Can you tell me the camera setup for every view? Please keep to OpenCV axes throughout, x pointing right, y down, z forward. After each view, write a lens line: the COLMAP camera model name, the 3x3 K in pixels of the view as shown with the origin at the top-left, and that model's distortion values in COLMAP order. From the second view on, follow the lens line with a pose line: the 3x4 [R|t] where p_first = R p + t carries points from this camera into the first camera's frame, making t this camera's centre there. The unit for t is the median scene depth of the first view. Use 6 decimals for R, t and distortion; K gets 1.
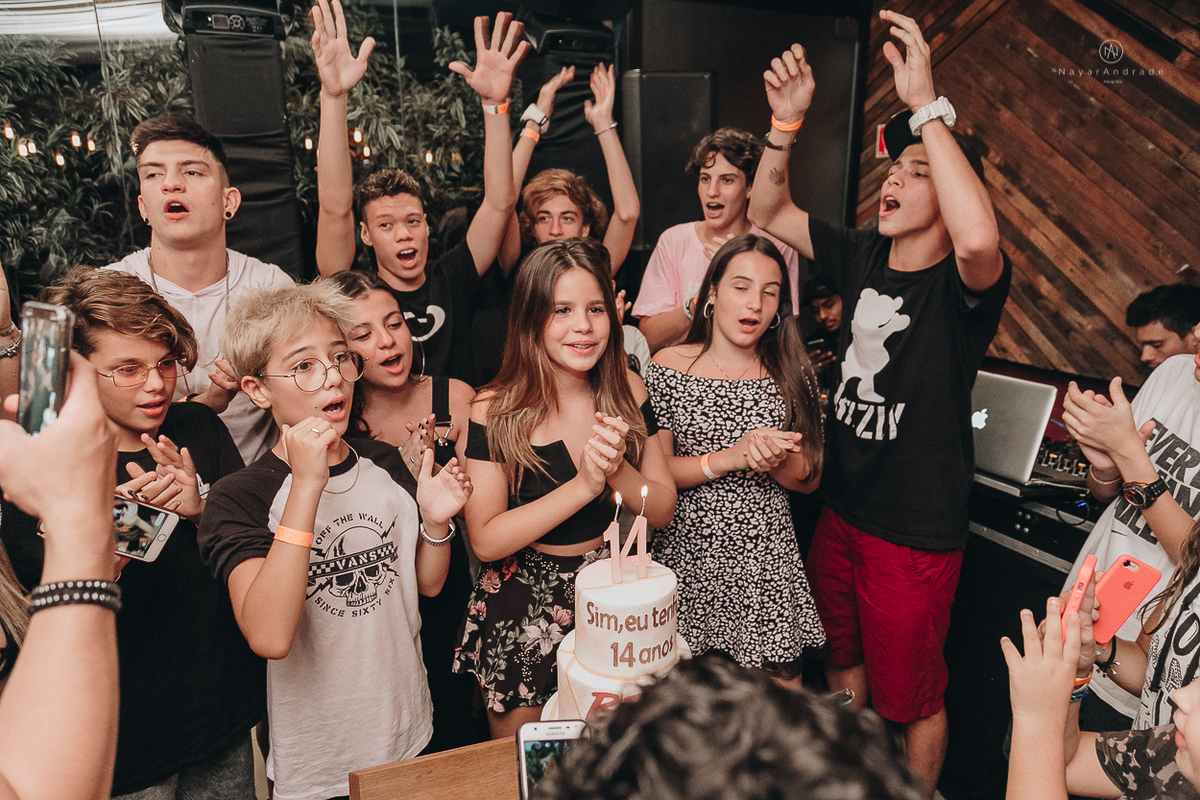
lens RADIAL K [[800.6, 0, 600.0], [0, 800.6, 400.0], [0, 0, 1]] dist [0.011611, -0.001079]
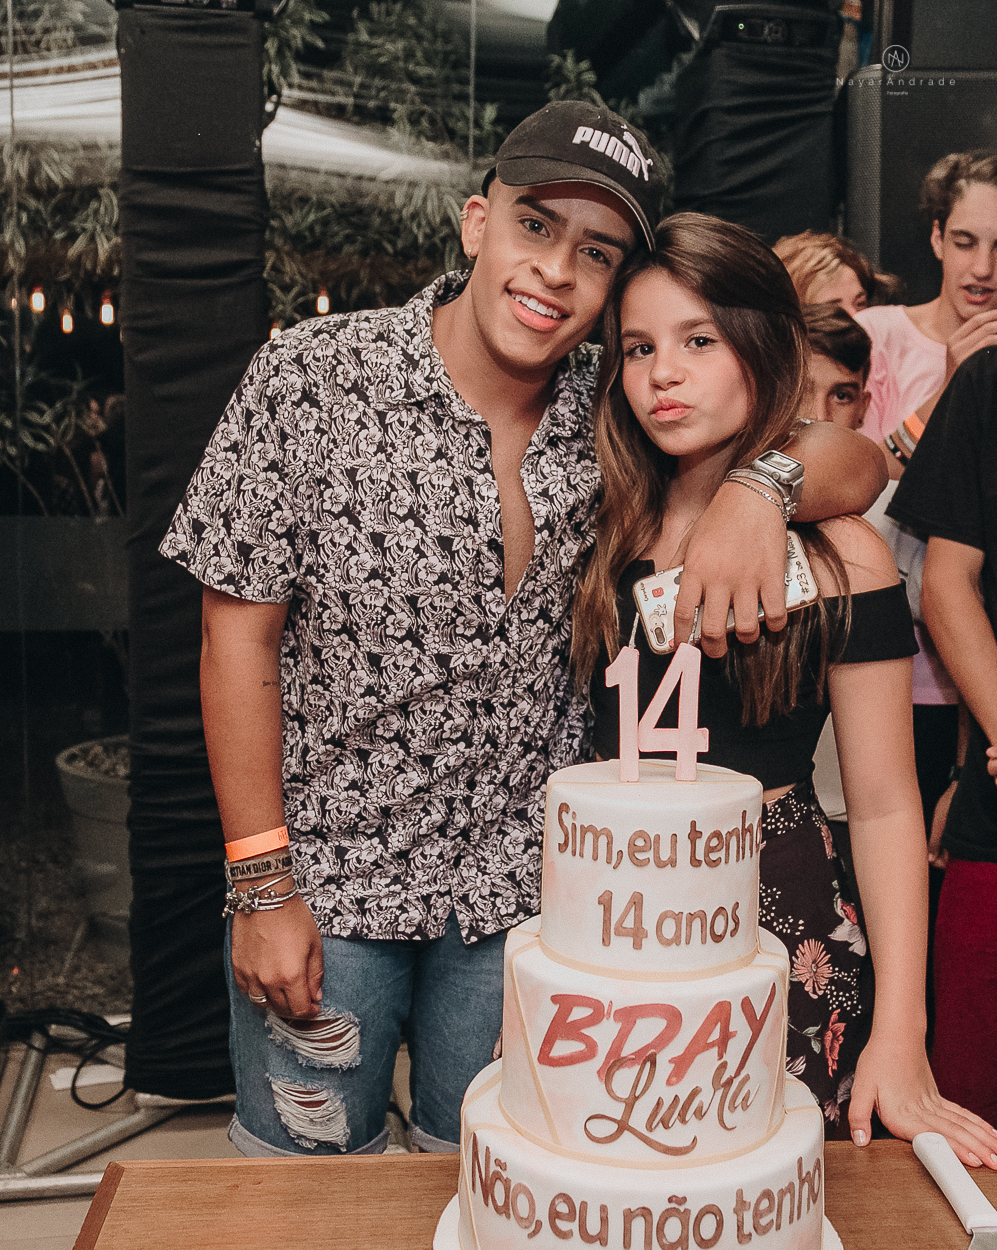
lens RADIAL K [[1450.5, 0, 560.1], [0, 1450.5, 611.0], [0, 0, 1]] dist [-0.022652, 0.001552]
pose [[0.973485, 0.046594, -0.223954, 0.076353], [-0.079471, 0.986941, -0.140112, 0.114197], [0.214501, 0.154194, 0.964476, 0.065041]]
